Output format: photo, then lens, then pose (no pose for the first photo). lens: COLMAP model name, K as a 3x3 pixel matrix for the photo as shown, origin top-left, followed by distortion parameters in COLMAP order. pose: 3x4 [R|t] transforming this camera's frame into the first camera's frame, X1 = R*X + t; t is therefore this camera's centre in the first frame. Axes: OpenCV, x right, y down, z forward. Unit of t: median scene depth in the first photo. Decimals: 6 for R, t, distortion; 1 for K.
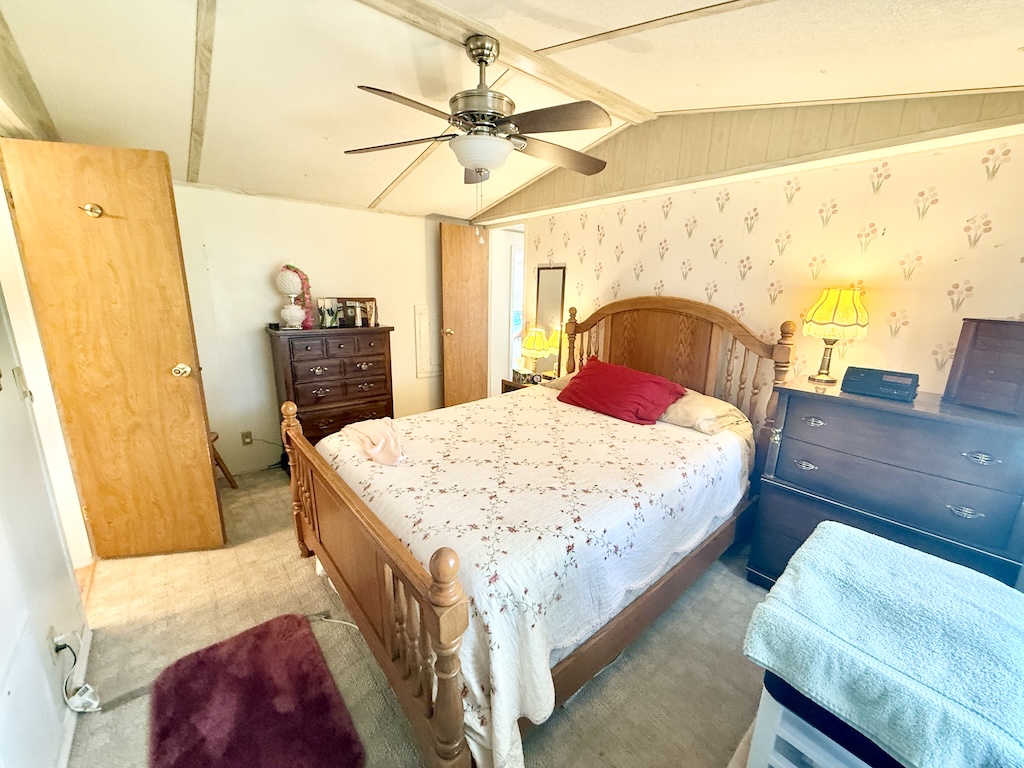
lens RADIAL K [[406.3, 0, 515.2], [0, 406.3, 385.2], [0, 0, 1]] dist [0.001590, 0.000134]
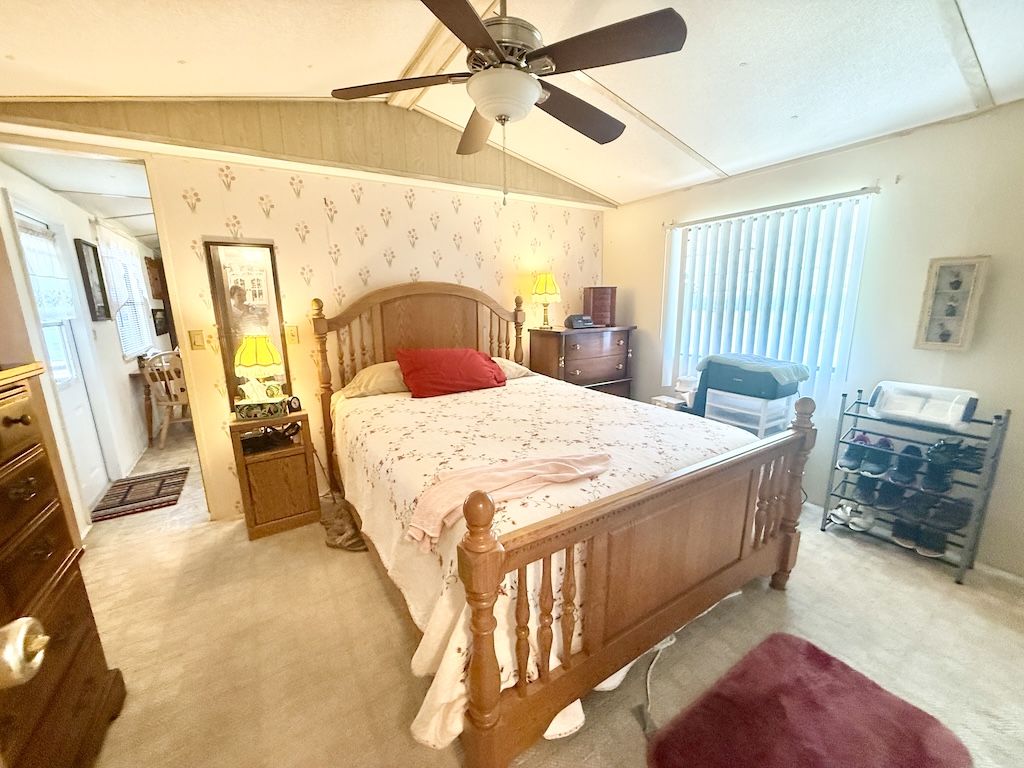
lens RADIAL K [[406.3, 0, 514.9], [0, 406.3, 381.3], [0, 0, 1]] dist [0.001590, 0.000134]
pose [[0.131122, -0.217882, 0.967127, -0.707945], [0.256343, 0.949824, 0.179229, -0.103339], [-0.957651, 0.224416, 0.180395, 0.646722]]
